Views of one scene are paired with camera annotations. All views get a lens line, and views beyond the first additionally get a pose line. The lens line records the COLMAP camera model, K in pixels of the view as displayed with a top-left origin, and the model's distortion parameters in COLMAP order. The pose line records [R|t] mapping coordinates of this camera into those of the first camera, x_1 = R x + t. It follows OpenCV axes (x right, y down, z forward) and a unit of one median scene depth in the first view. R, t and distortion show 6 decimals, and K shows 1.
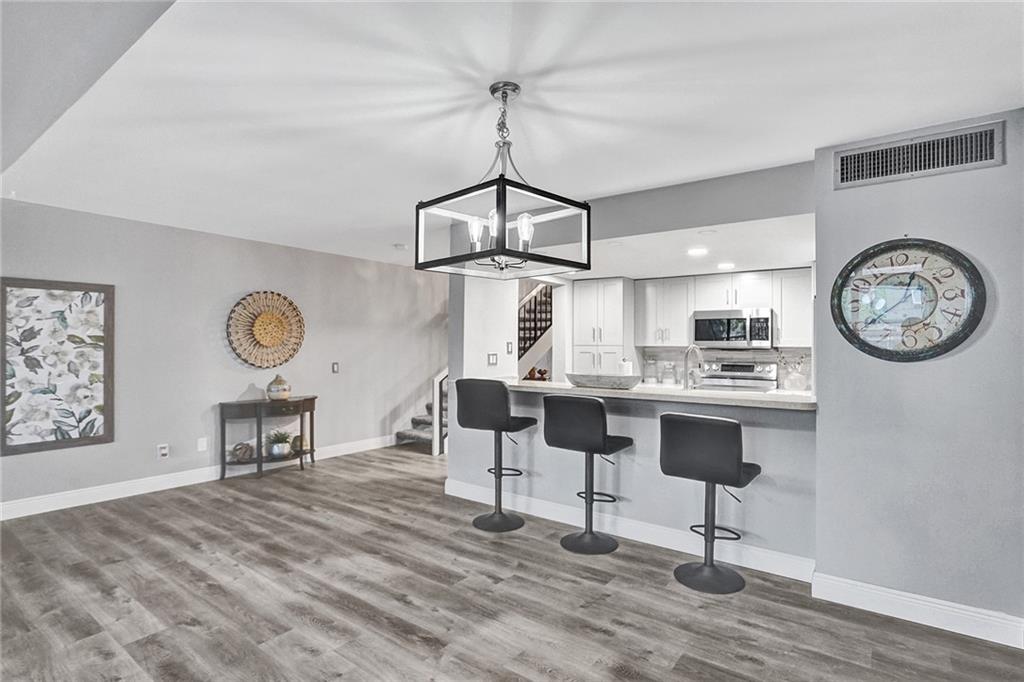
lens RADIAL K [[532.1, 0, 488.1], [0, 532.1, 338.8], [0, 0, 1]] dist [-0.017399, 0.002642]
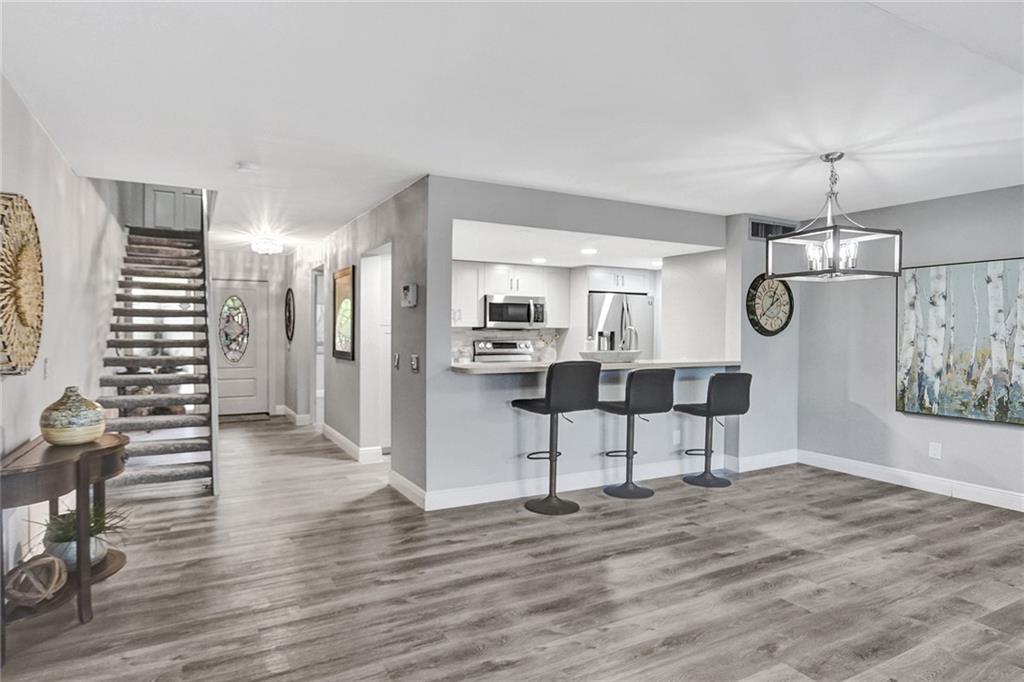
lens RADIAL K [[594.1, 0, 532.6], [0, 594.1, 343.5], [0, 0, 1]] dist [-0.003099, -0.005395]
pose [[0.360823, -0.020735, 0.932404, -0.947549], [-0.020487, 0.999335, 0.030152, 0.013327], [-0.932409, -0.029982, 0.360158, 0.612683]]
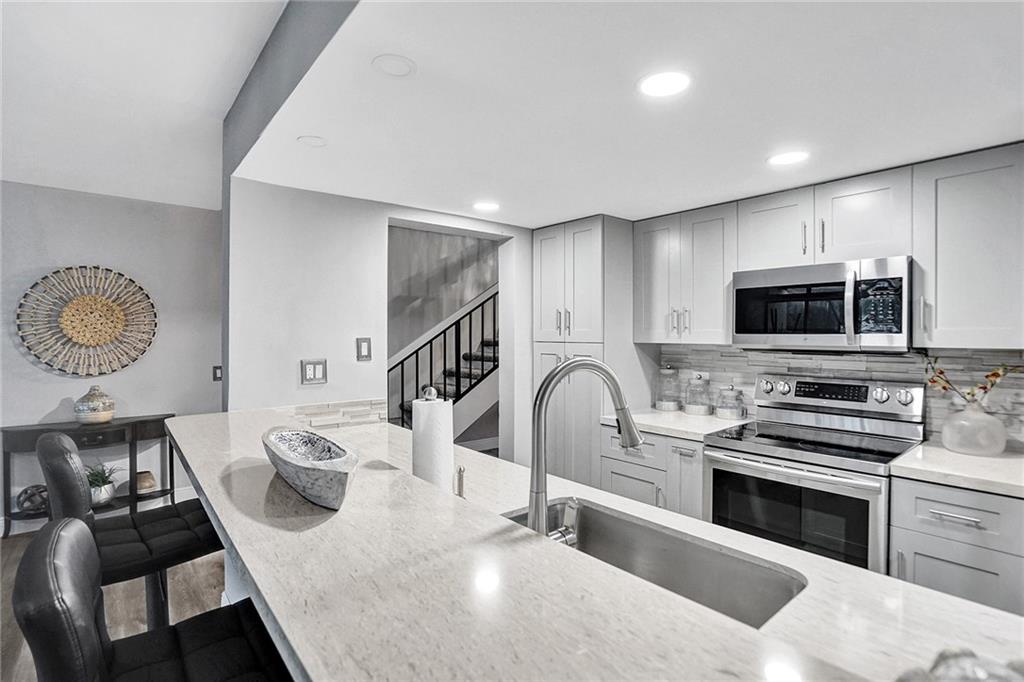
lens RADIAL K [[509.4, 0, 509.3], [0, 509.4, 336.8], [0, 0, 1]] dist [-0.023369, 0.009332]
pose [[0.978231, -0.005202, -0.207452, 0.355779], [0.009308, 0.999780, 0.018819, -0.005521], [0.207309, -0.020340, 0.978064, 0.626412]]
